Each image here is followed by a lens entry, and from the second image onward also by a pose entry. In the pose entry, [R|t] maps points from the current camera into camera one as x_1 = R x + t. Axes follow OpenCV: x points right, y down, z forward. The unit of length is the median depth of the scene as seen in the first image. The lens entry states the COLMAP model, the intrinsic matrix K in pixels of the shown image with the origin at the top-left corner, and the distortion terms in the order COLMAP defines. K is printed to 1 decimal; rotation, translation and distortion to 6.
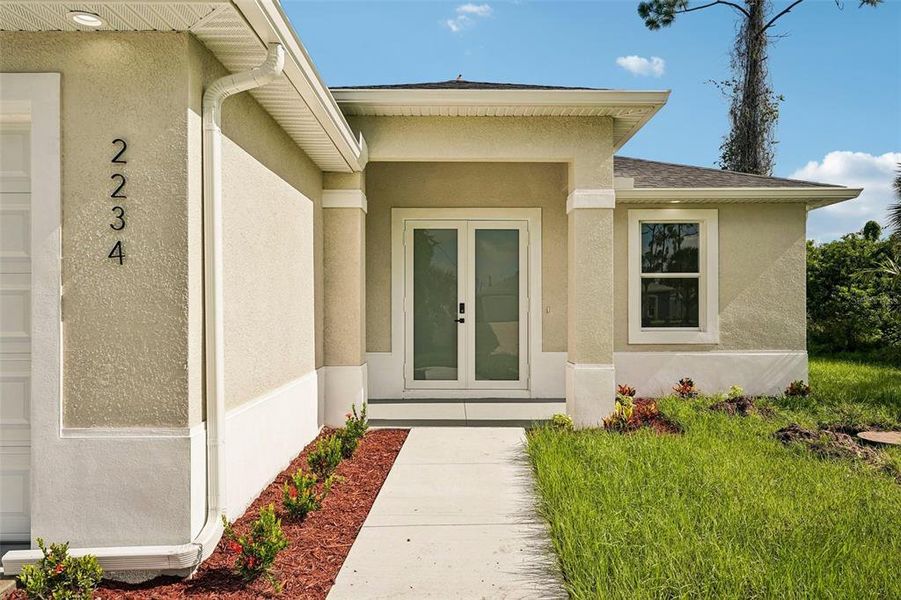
lens RADIAL K [[628.8, 0, 452.1], [0, 628.8, 302.2], [0, 0, 1]] dist [0.007932, -0.010338]
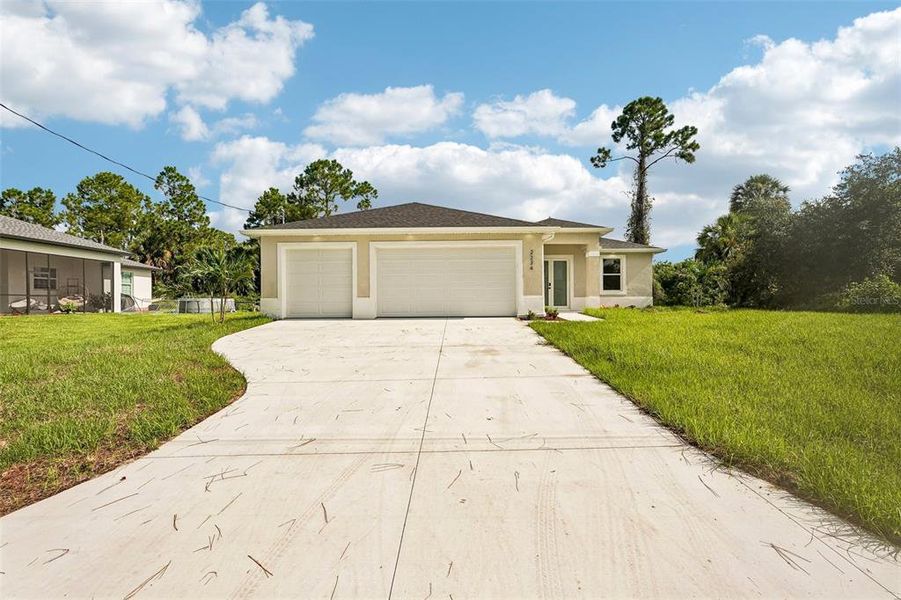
lens RADIAL K [[397.4, 0, 453.6], [0, 397.4, 301.4], [0, 0, 1]] dist [-0.005526, 0.001282]
pose [[0.999964, -0.001878, -0.008237, -0.478105], [0.001925, 0.999982, 0.005712, 0.086922], [0.008226, -0.005728, 0.999950, -1.120568]]
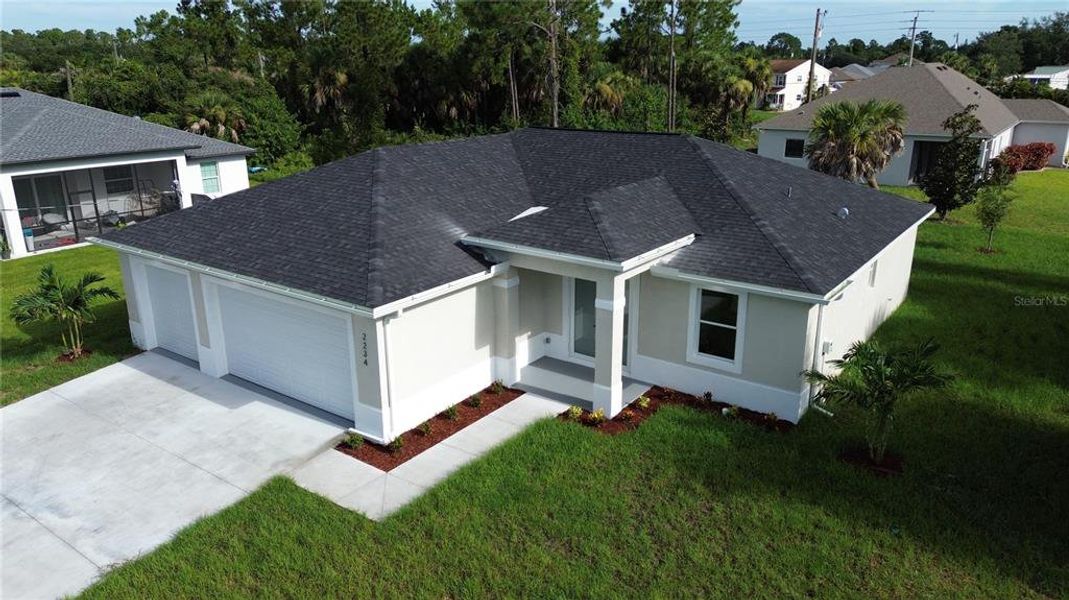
lens RADIAL K [[755.8, 0, 533.5], [0, 755.8, 298.2], [0, 0, 1]] dist [0.001684, 0.000064]
pose [[0.815988, 0.176748, -0.550385, 0.978104], [0.003054, 0.950779, 0.309856, -0.669443], [0.578060, -0.254520, 0.775284, -0.653399]]
